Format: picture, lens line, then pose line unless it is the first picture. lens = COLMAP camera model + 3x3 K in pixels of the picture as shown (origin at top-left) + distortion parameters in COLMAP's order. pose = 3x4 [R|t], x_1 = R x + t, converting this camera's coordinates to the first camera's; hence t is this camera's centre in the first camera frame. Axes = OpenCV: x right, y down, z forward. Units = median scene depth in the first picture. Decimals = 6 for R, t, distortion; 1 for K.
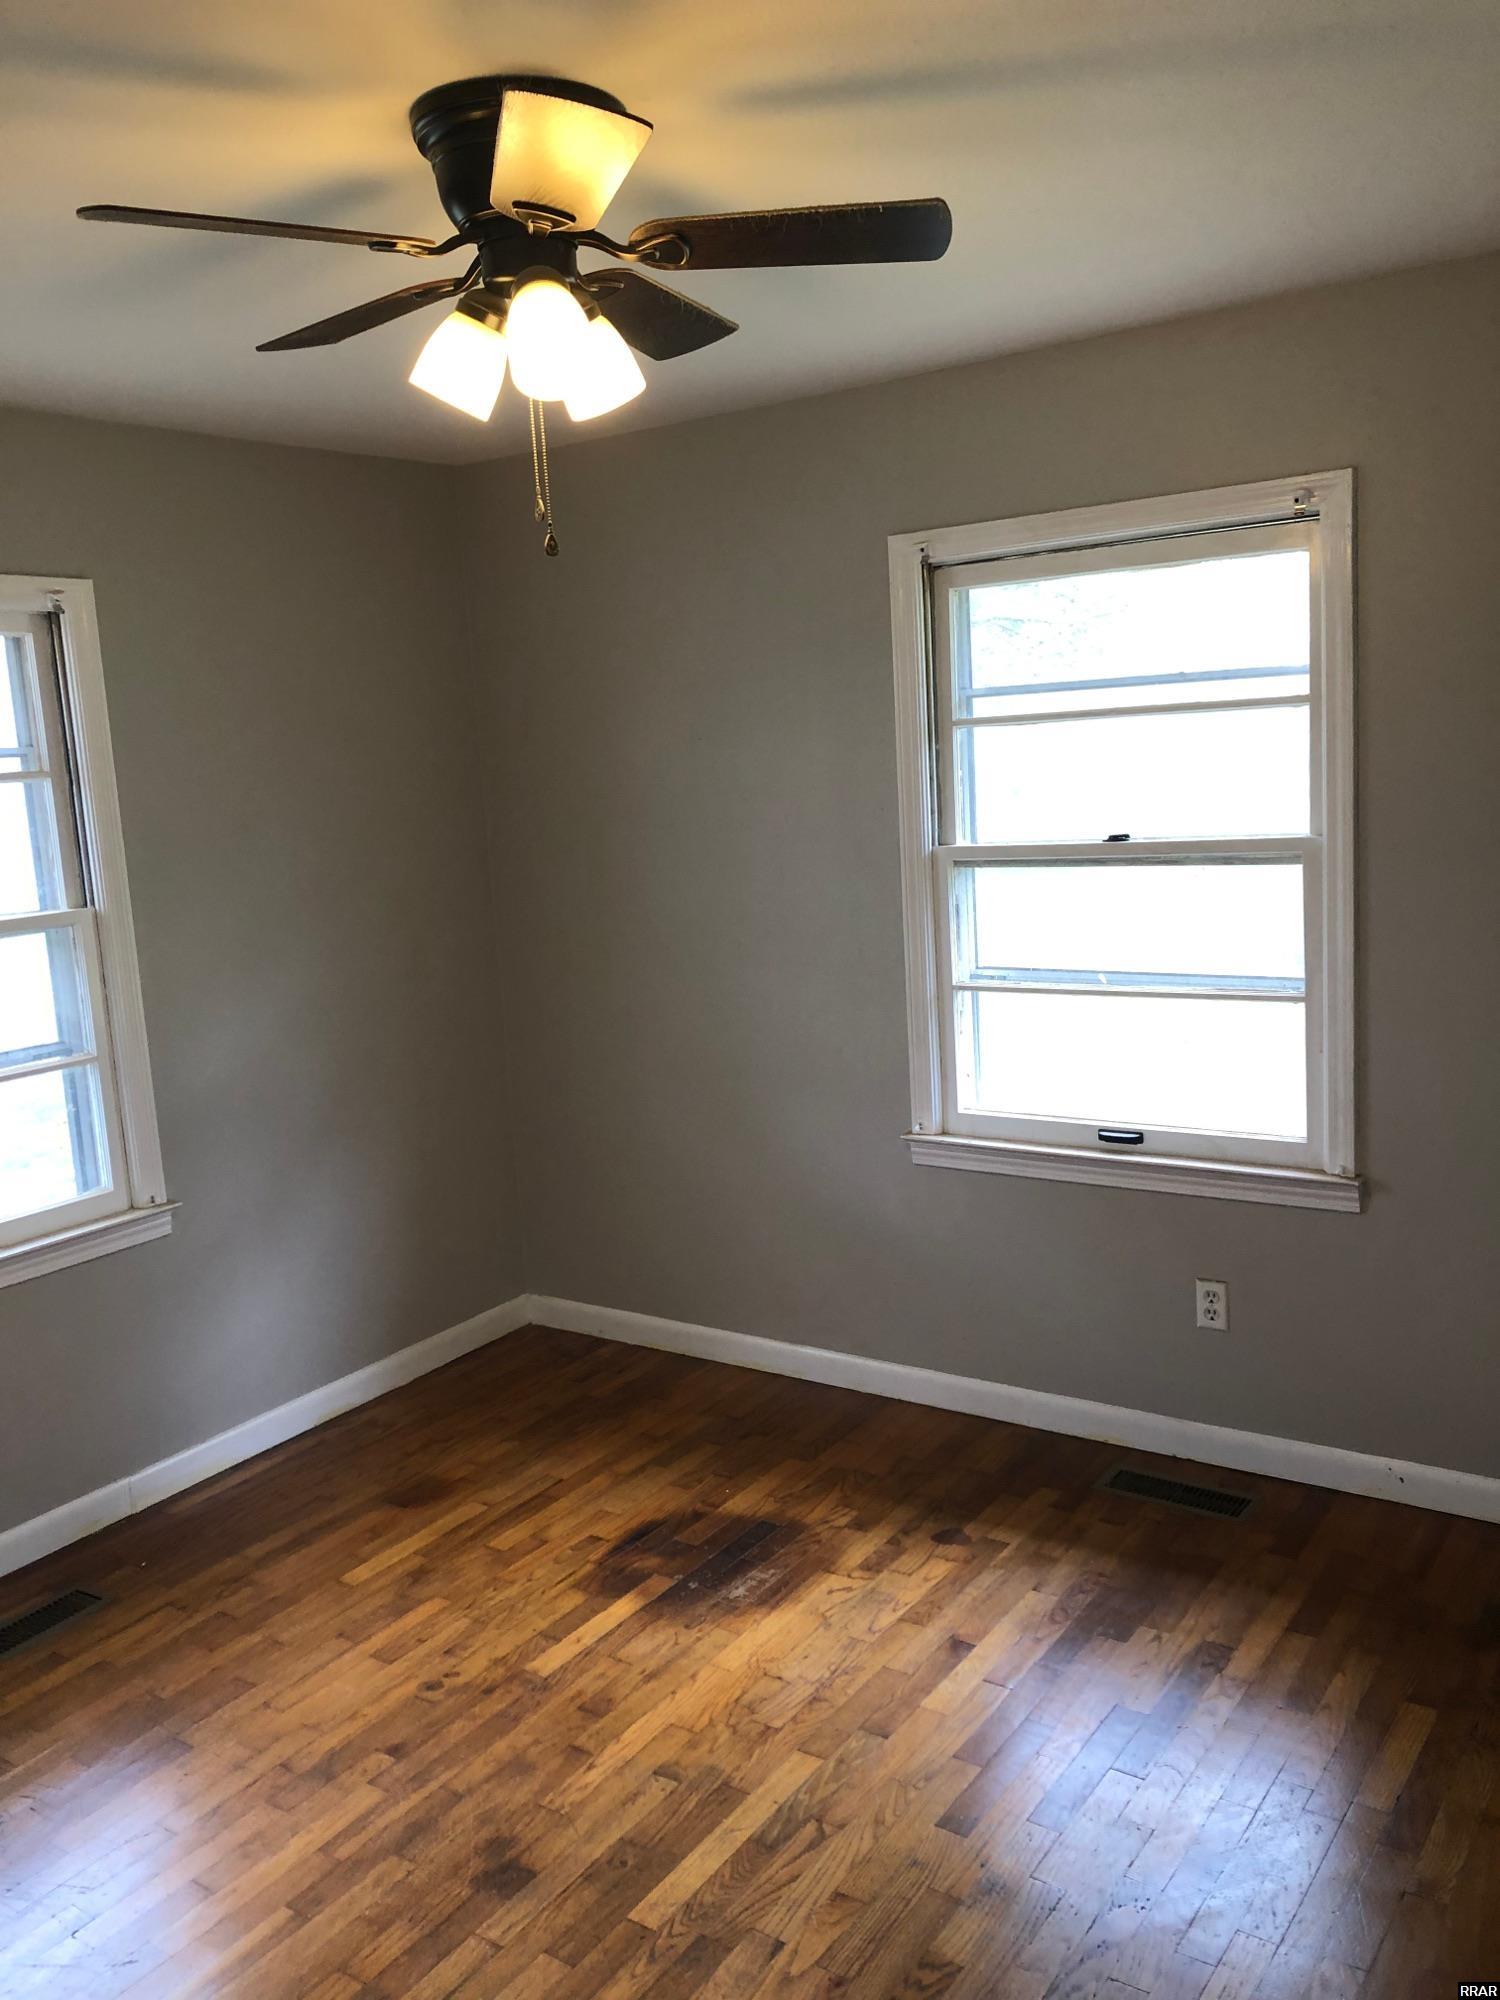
lens RADIAL K [[1637.2, 0, 757.2], [0, 1637.2, 1027.0], [0, 0, 1]] dist [0.062483, 0.000544]
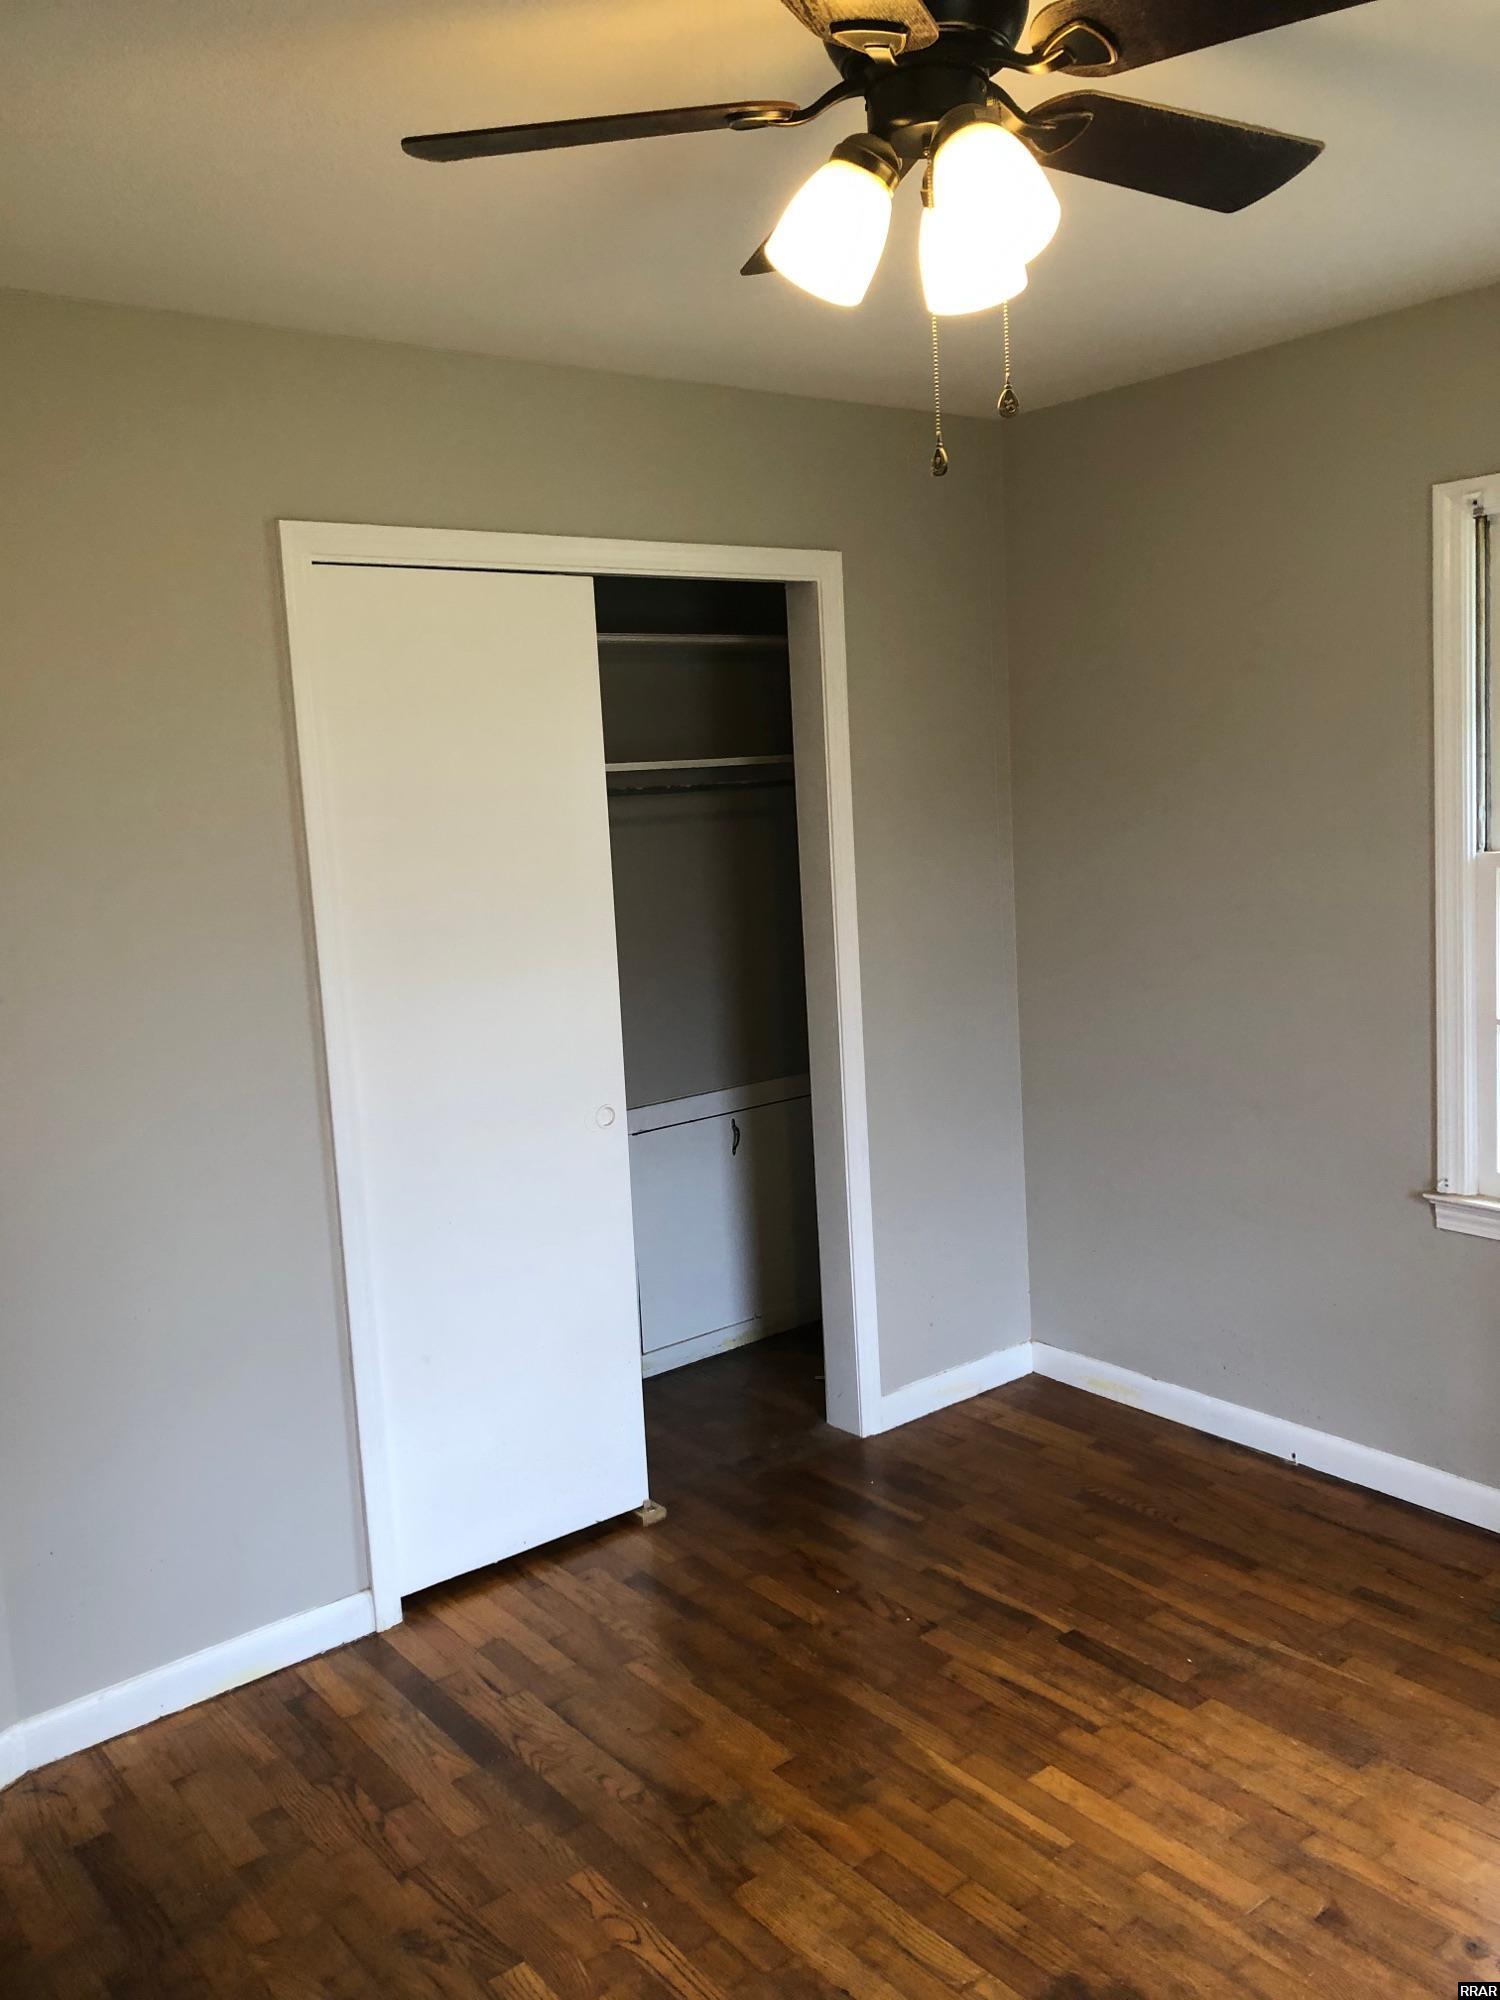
lens RADIAL K [[1633.0, 0, 770.9], [0, 1633.0, 989.9], [0, 0, 1]] dist [0.028127, -0.006288]
pose [[-0.301445, 0.175935, -0.937112, 0.572592], [-0.098550, 0.971816, 0.214151, -0.151585], [0.948377, 0.156907, -0.275610, 0.971858]]
